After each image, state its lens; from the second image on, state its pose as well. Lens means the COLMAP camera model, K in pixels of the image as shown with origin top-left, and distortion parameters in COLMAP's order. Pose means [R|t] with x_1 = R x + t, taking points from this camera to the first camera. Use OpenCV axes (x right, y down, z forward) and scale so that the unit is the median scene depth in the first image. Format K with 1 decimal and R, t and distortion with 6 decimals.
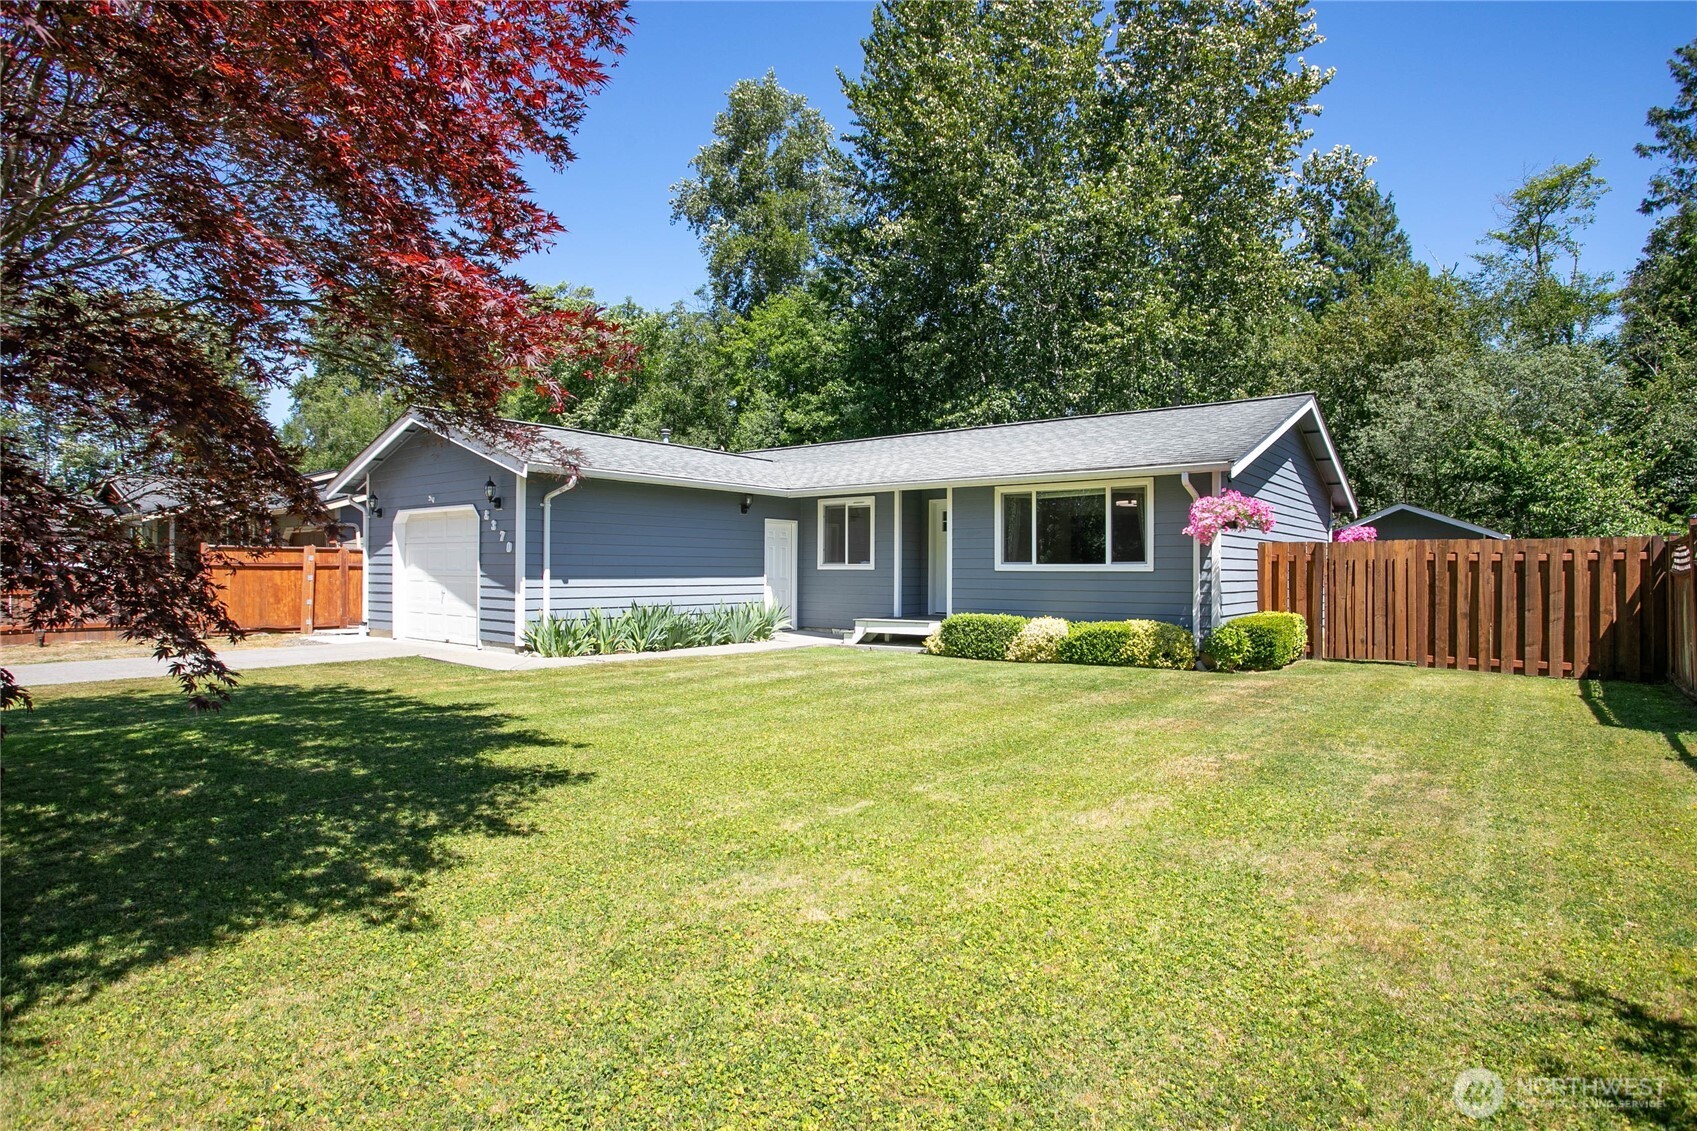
lens RADIAL K [[905.2, 0, 848.5], [0, 905.2, 565.5], [0, 0, 1]] dist [-0.054520, 0.024057]
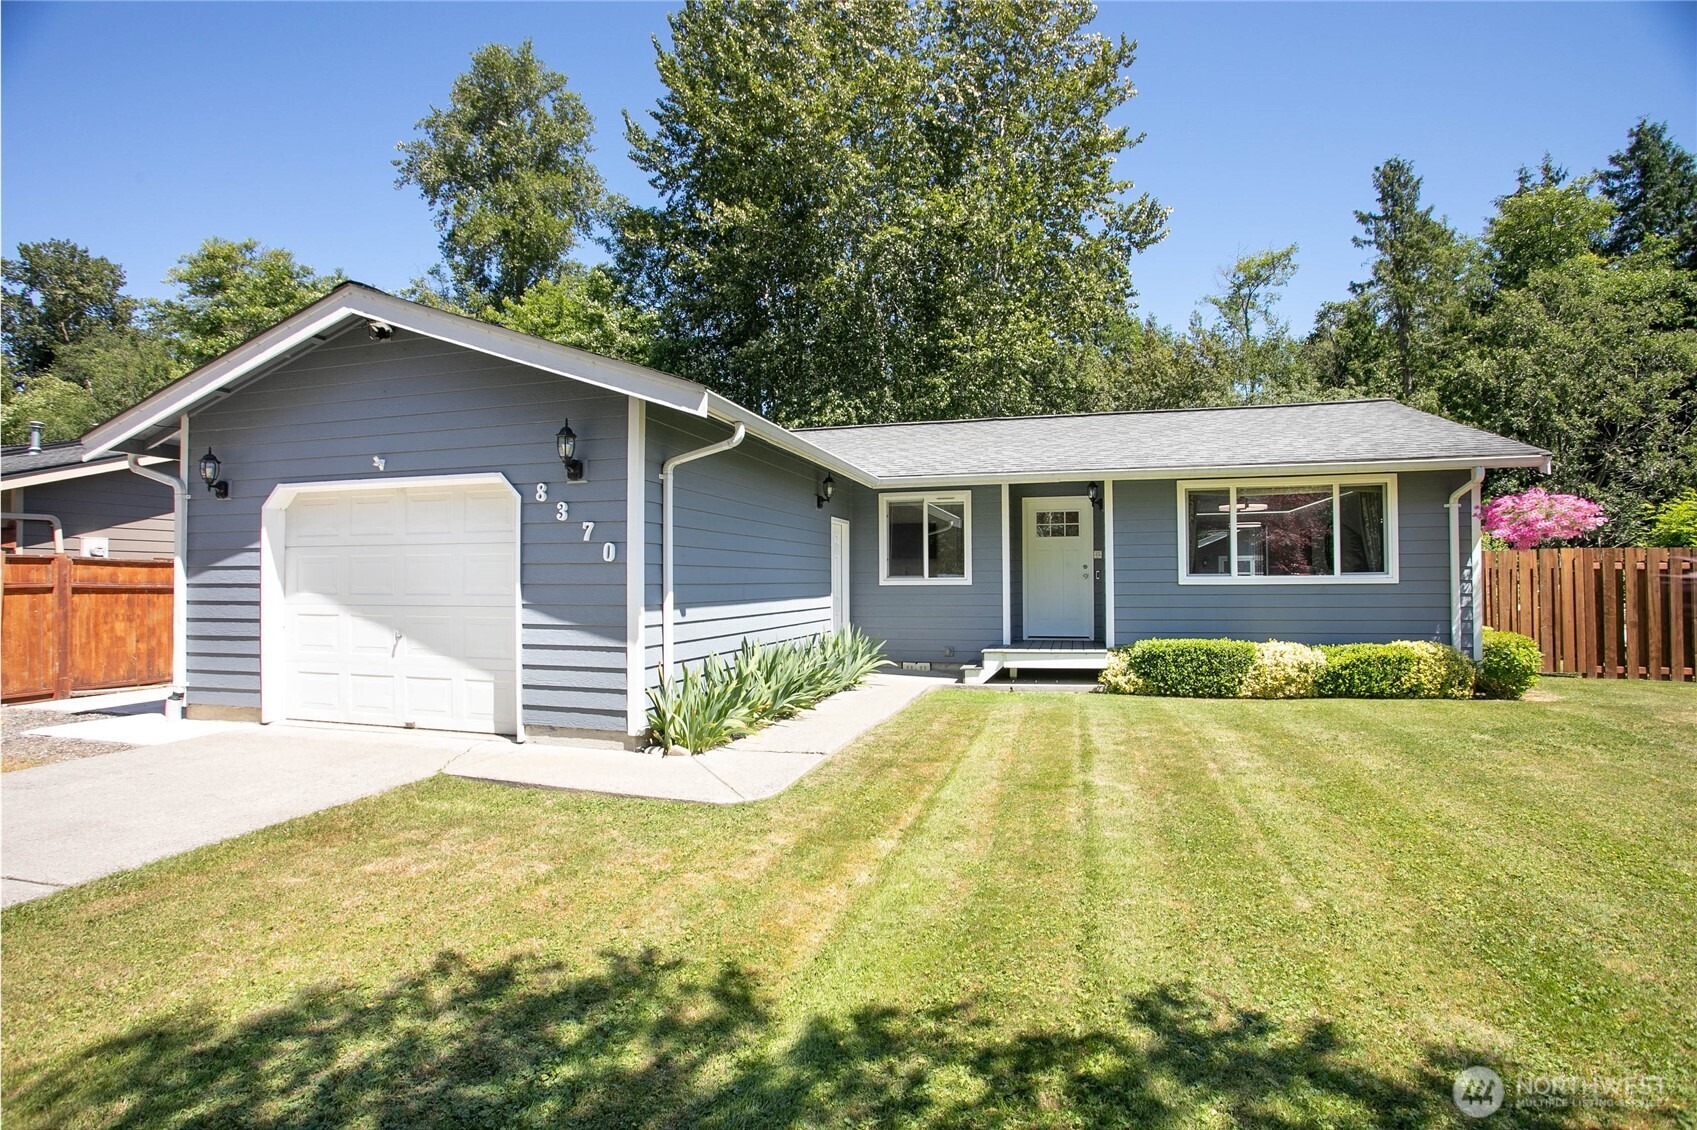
lens RADIAL K [[825.8, 0, 848.5], [0, 825.8, 565.0], [0, 0, 1]] dist [-0.075108, 0.038111]
pose [[0.920742, -0.002110, 0.390167, -0.393178], [0.007523, 0.999895, -0.012346, -0.004936], [-0.390100, 0.014303, 0.920662, 0.441912]]
